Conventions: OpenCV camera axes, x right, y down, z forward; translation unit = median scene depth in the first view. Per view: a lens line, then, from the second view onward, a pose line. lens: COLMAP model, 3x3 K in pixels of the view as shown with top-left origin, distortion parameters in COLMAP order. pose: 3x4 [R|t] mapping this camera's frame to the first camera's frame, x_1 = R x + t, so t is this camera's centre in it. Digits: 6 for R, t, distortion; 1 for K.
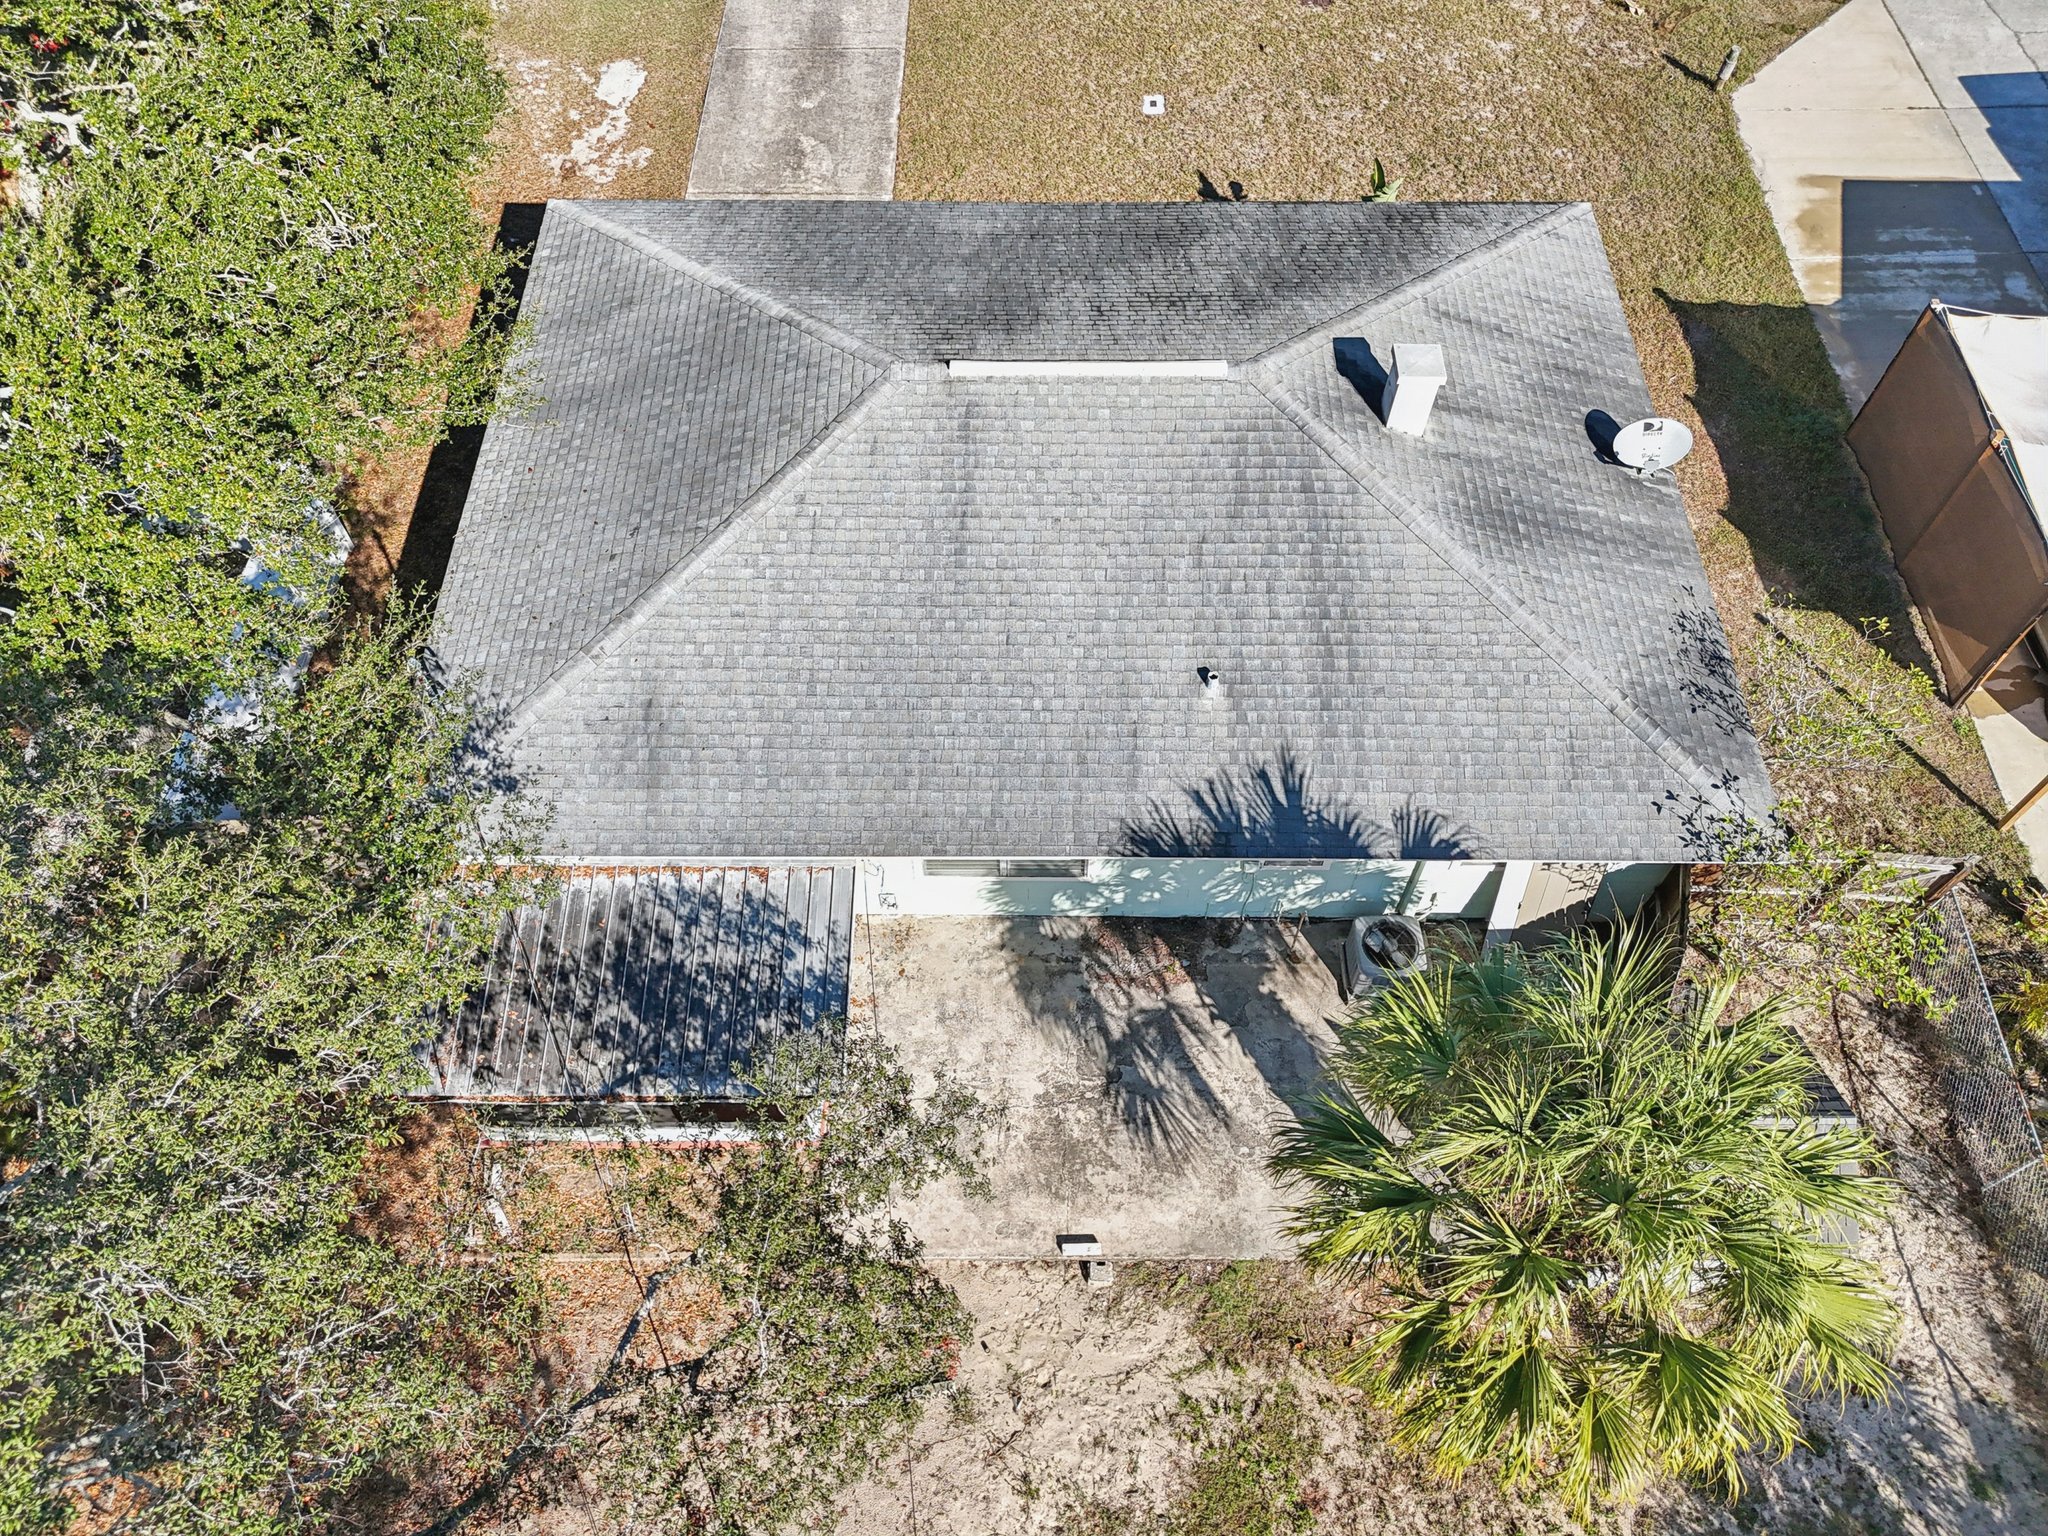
lens RADIAL K [[1475.9, 0, 1031.4], [0, 1475.9, 830.6], [0, 0, 1]] dist [0.025876, -0.002990]
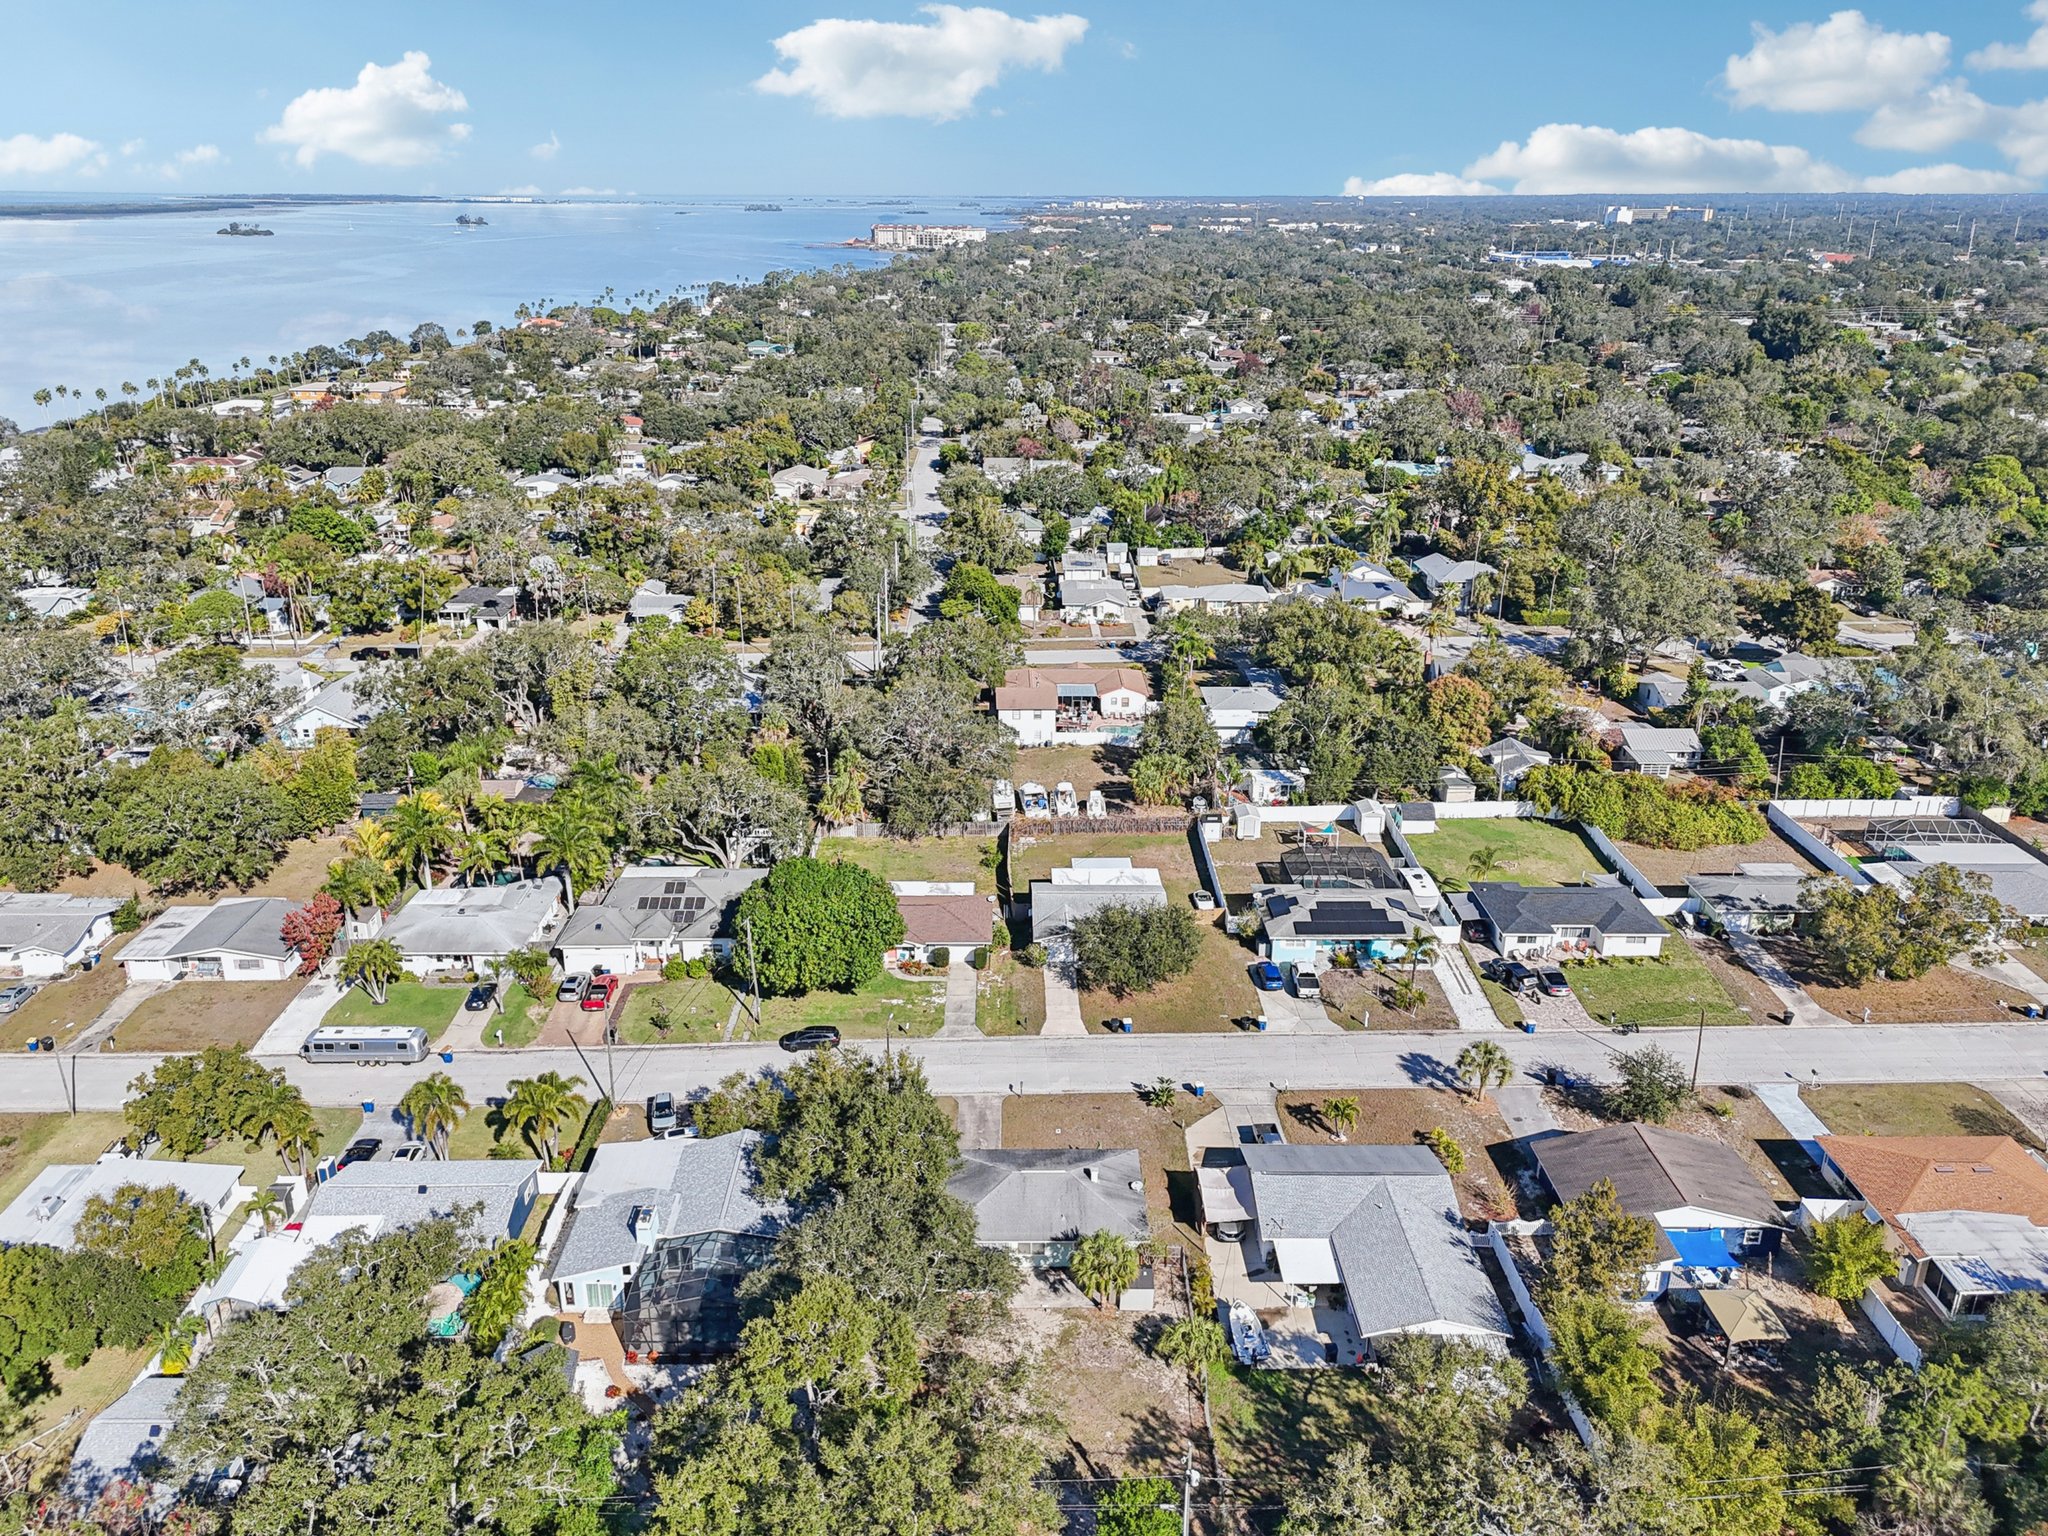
lens RADIAL K [[1519.3, 0, 1018.6], [0, 1519.3, 780.2], [0, 0, 1]] dist [0.091957, -0.107801]
pose [[0.999797, -0.002305, 0.020036, -0.207565], [0.014167, 0.787357, -0.616334, 2.473228], [-0.014354, 0.616493, 0.787230, -5.352743]]
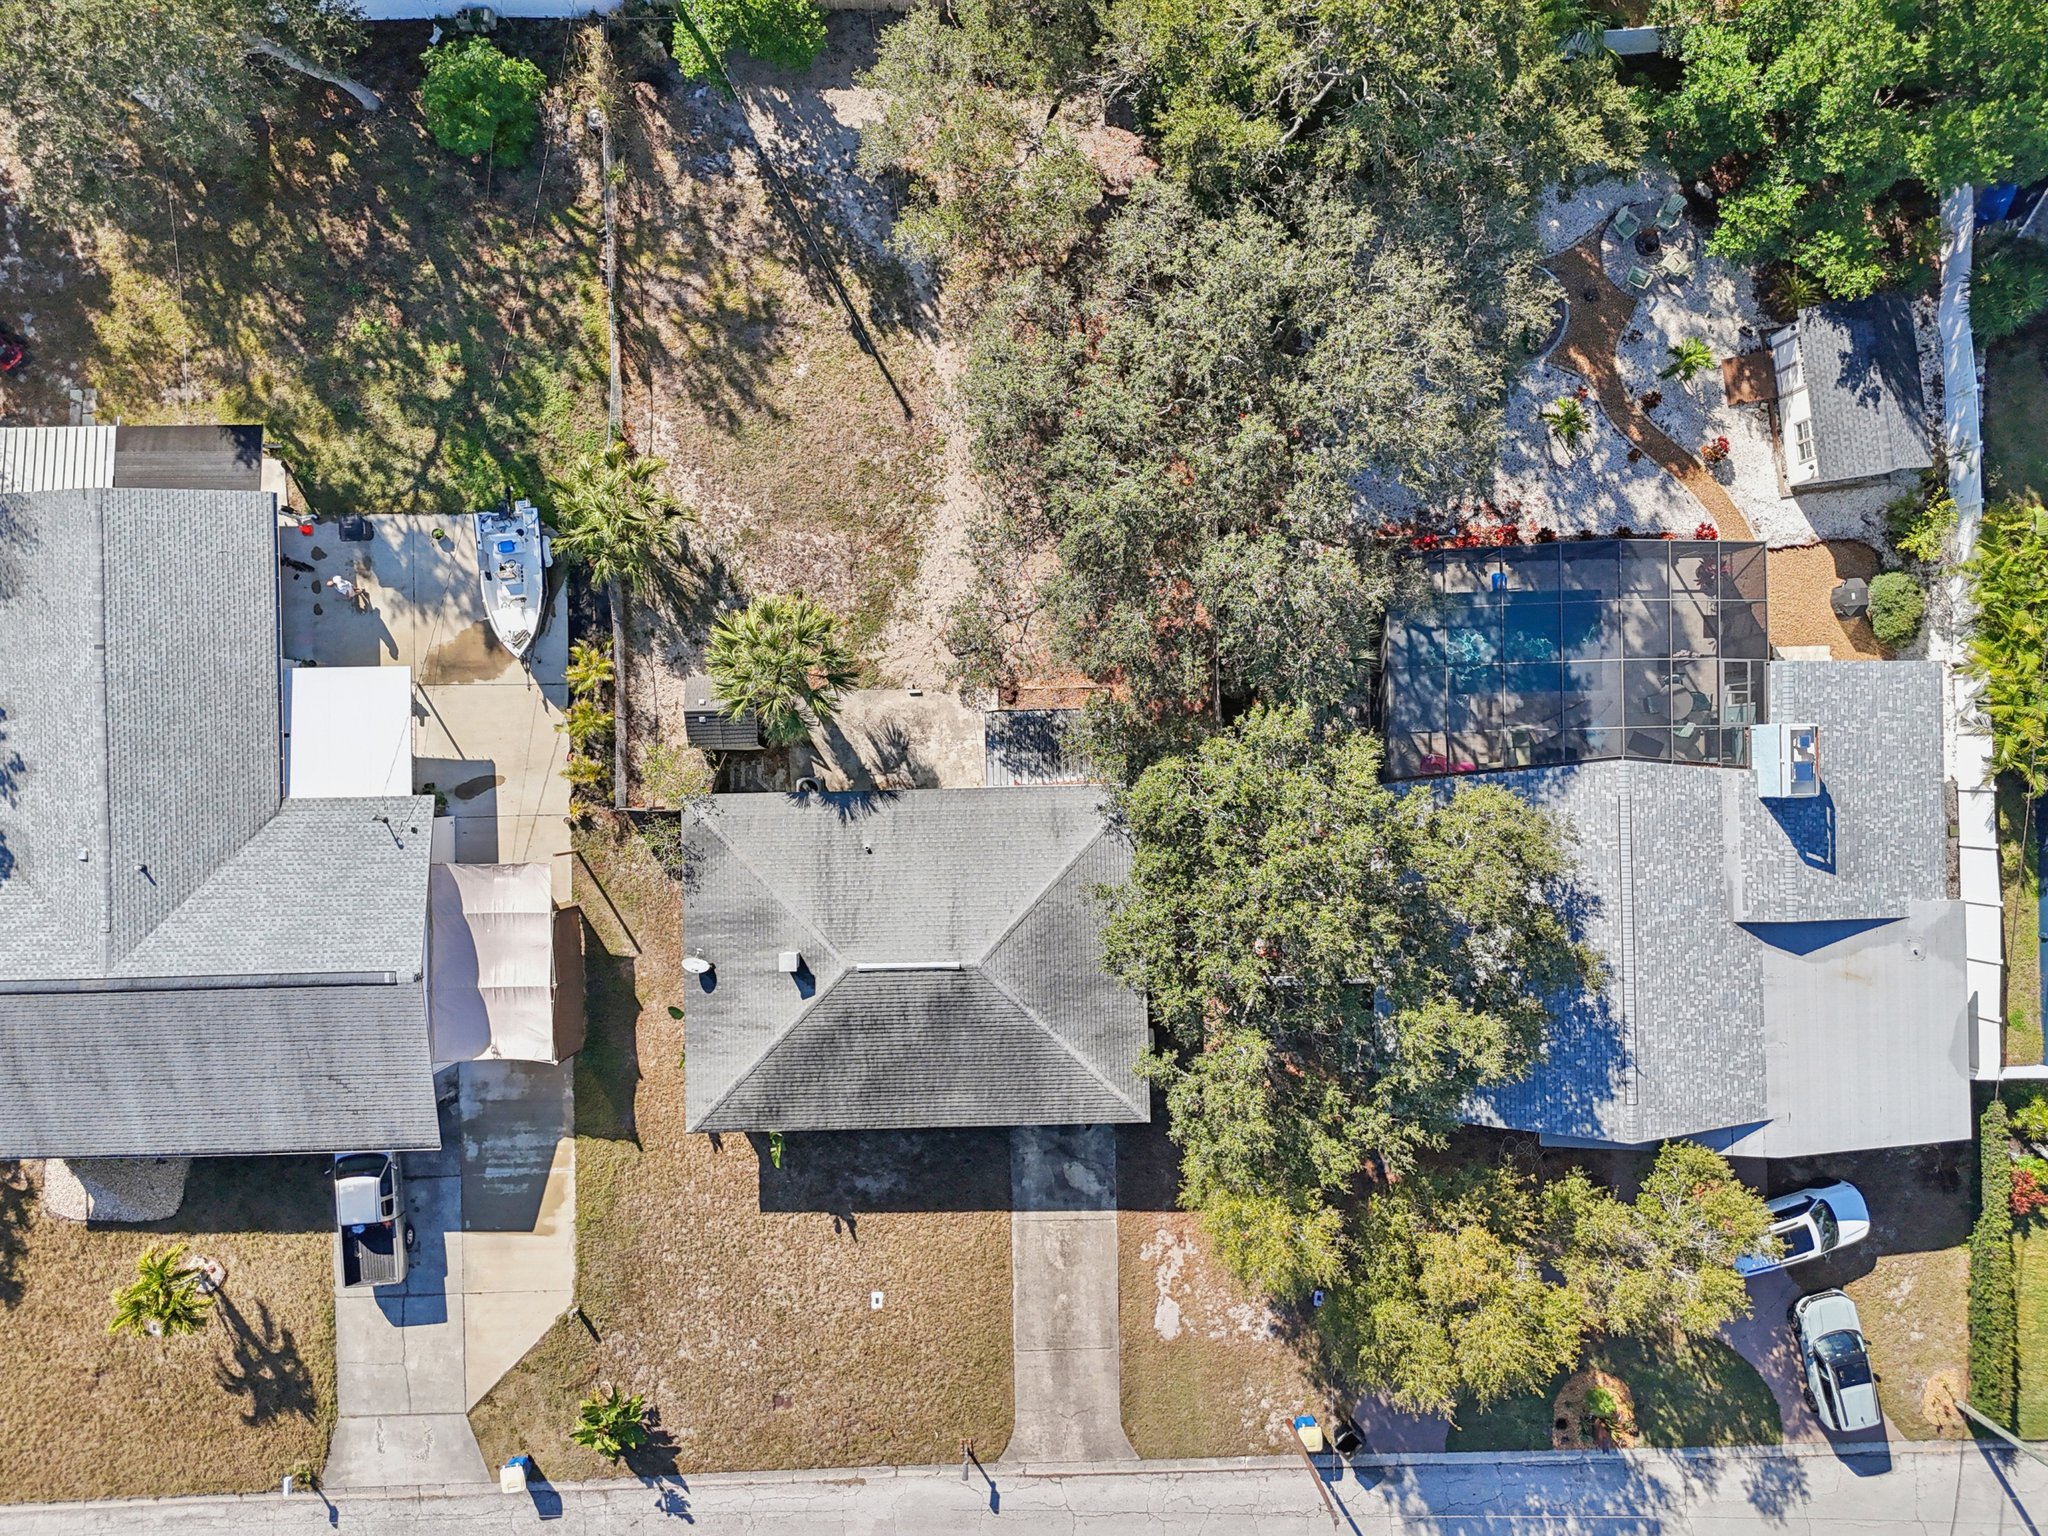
lens RADIAL K [[1506.4, 0, 1027.0], [0, 1506.4, 792.0], [0, 0, 1]] dist [0.079937, -0.079375]
pose [[-0.999808, 0.017764, -0.008300, -0.168475], [-0.019509, -0.858955, 0.511680, -1.516094], [0.001960, 0.511744, 0.859136, -1.609488]]
